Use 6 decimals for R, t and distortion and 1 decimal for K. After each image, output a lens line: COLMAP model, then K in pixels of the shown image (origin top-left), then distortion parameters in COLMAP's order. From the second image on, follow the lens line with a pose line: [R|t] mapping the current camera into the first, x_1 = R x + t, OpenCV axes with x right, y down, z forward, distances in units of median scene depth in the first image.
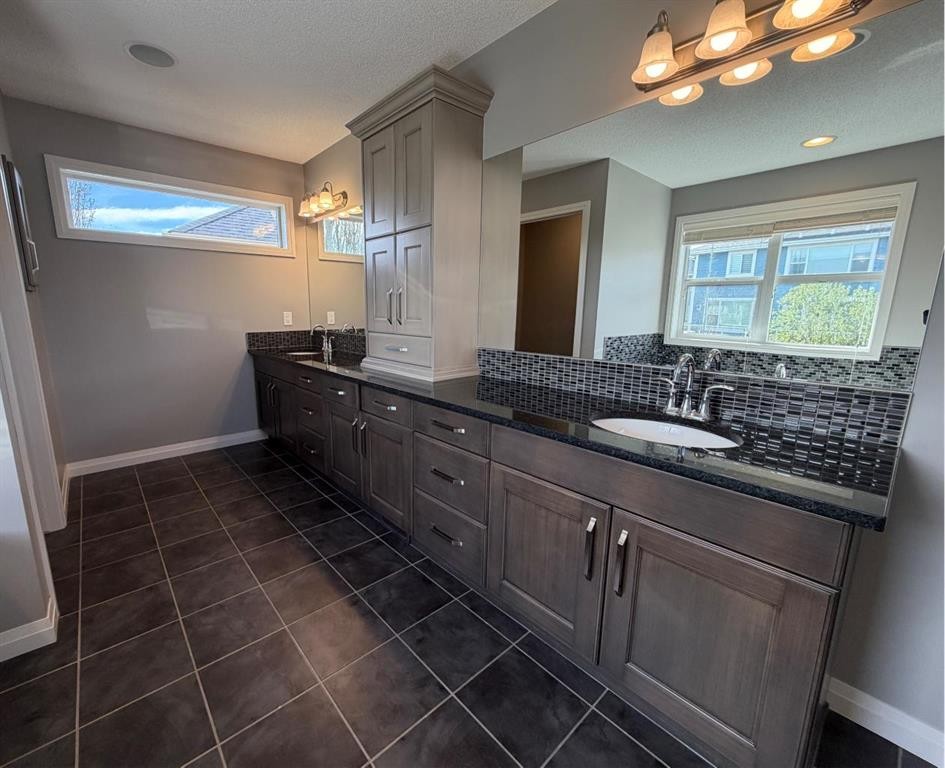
lens RADIAL K [[370.9, 0, 460.7], [0, 370.9, 365.6], [0, 0, 1]] dist [0.000330, 0.000177]
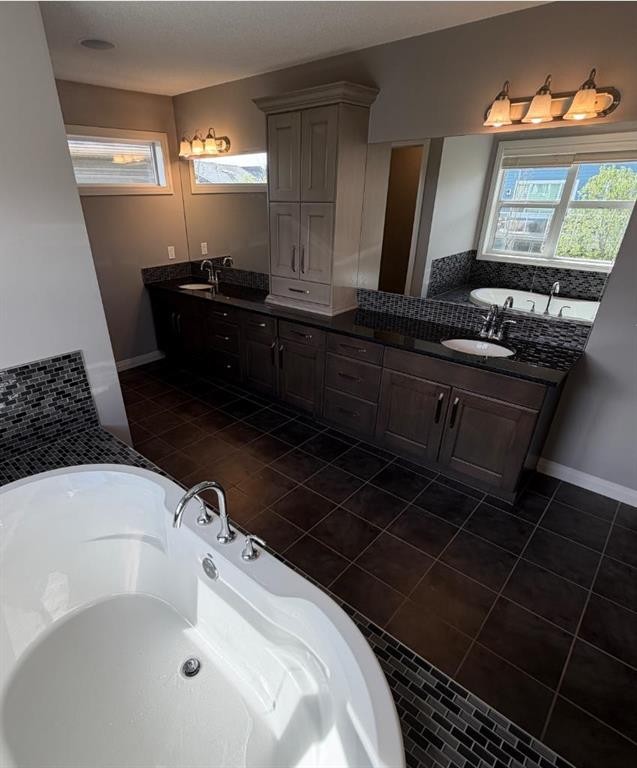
lens RADIAL K [[414.2, 0, 318.5], [0, 414.2, 384.0], [0, 0, 1]] dist [-0.005285, -0.000524]
pose [[0.984946, -0.064256, 0.160476, -0.401773], [0.012205, 0.951880, 0.306229, -0.199564], [-0.172431, -0.299660, 0.938334, -0.588124]]
